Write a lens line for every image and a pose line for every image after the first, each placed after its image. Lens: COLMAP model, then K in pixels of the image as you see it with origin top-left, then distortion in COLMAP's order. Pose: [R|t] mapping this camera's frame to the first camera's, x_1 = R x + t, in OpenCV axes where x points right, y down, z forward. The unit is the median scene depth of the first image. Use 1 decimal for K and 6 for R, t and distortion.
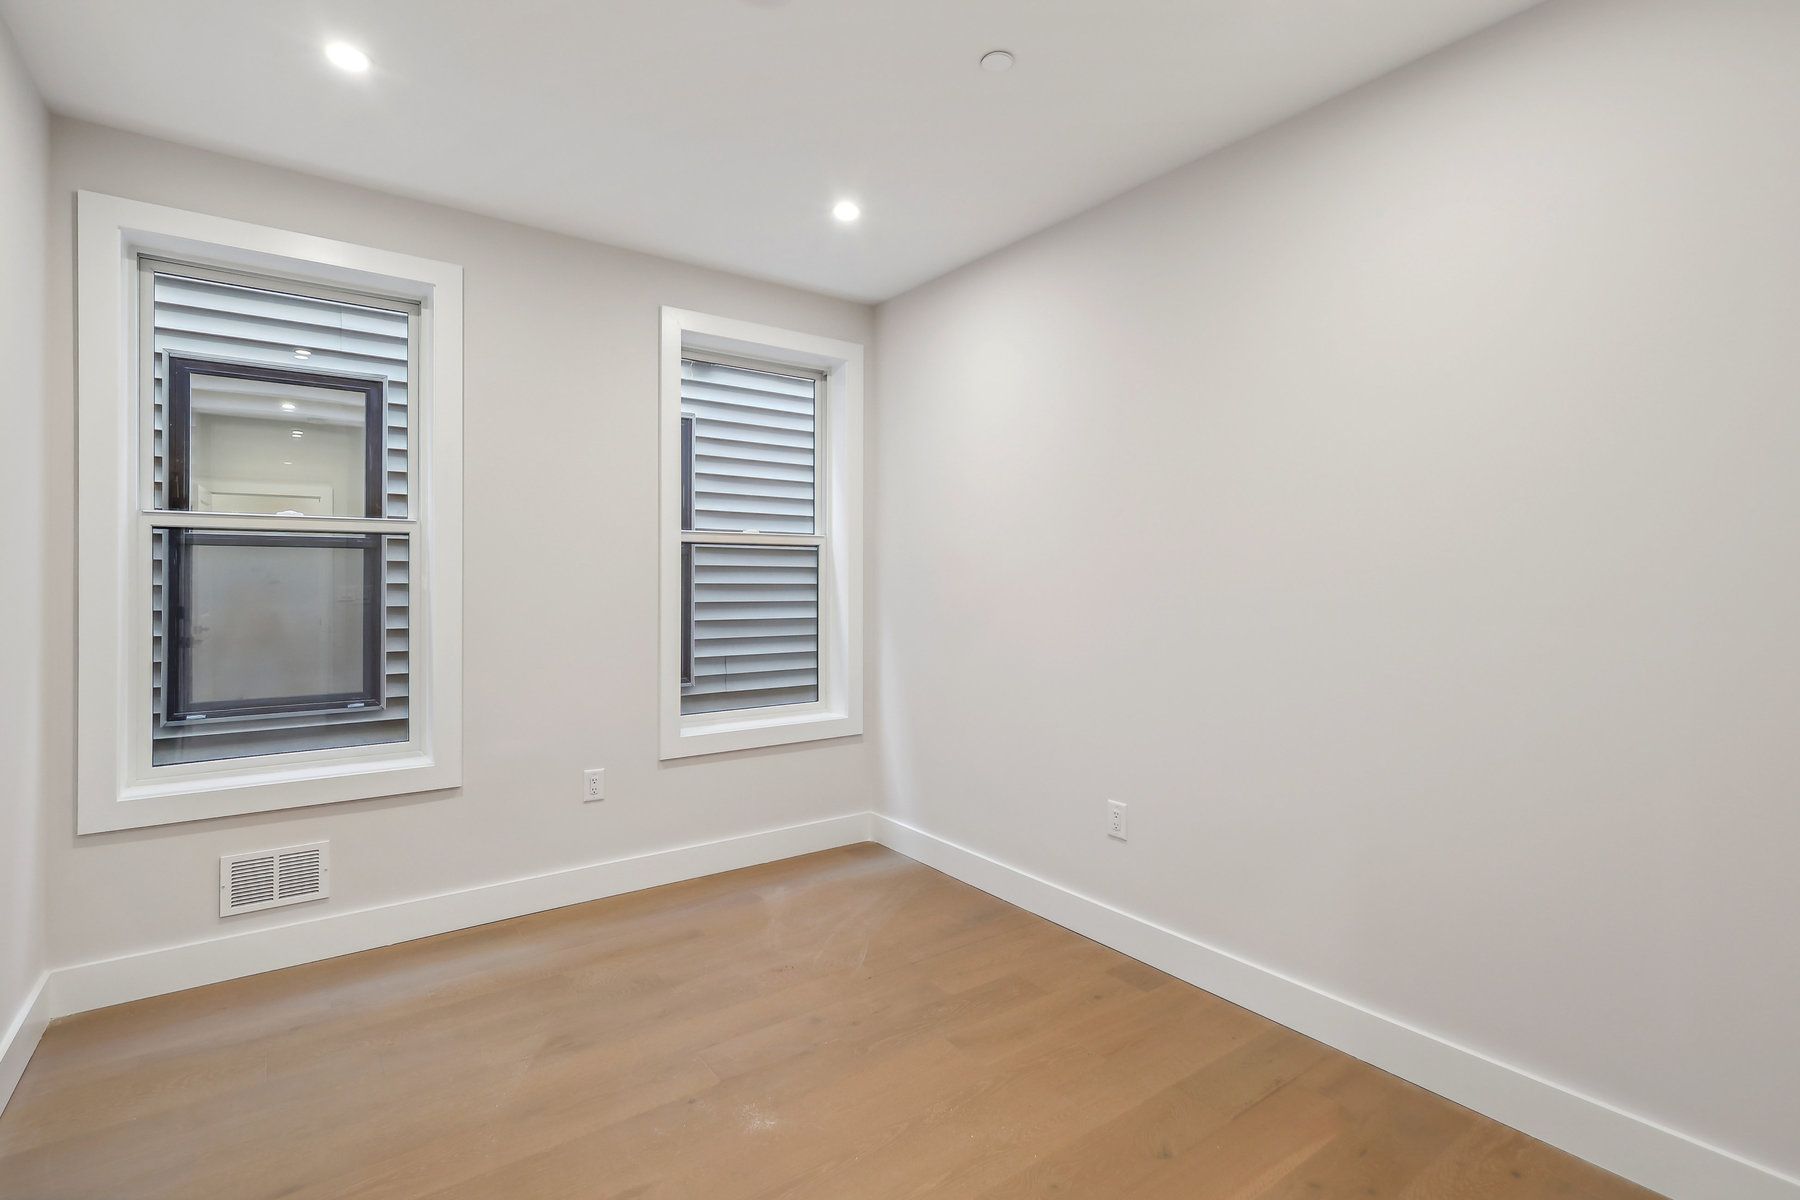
lens RADIAL K [[863.9, 0, 908.3], [0, 863.9, 581.3], [0, 0, 1]] dist [-0.029624, -0.000287]
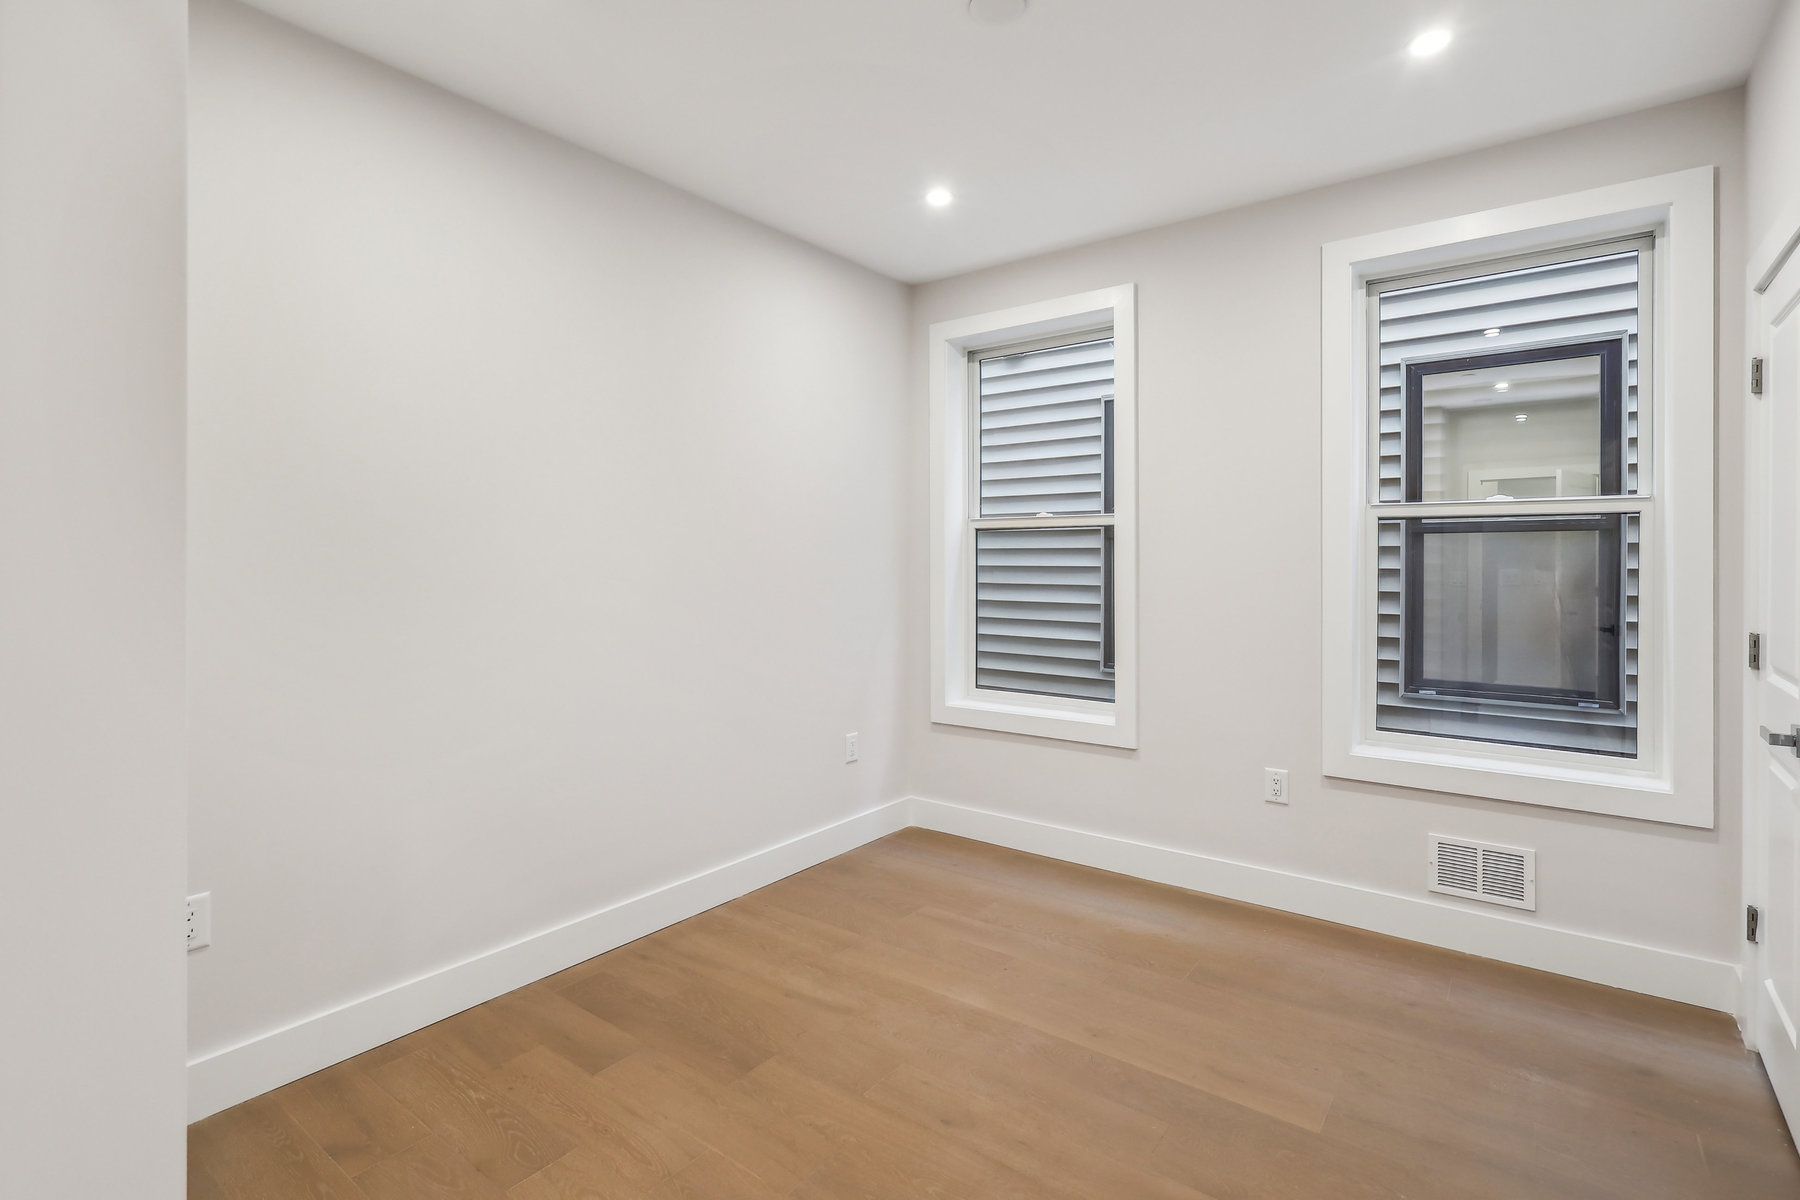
lens RADIAL K [[854.0, 0, 899.0], [0, 854.0, 561.4], [0, 0, 1]] dist [0.061318, 0.000341]
pose [[0.306479, -0.002310, -0.951874, 0.542042], [-0.003574, 0.999987, -0.003578, 0.000737], [0.951871, 0.004499, 0.306467, 0.430136]]
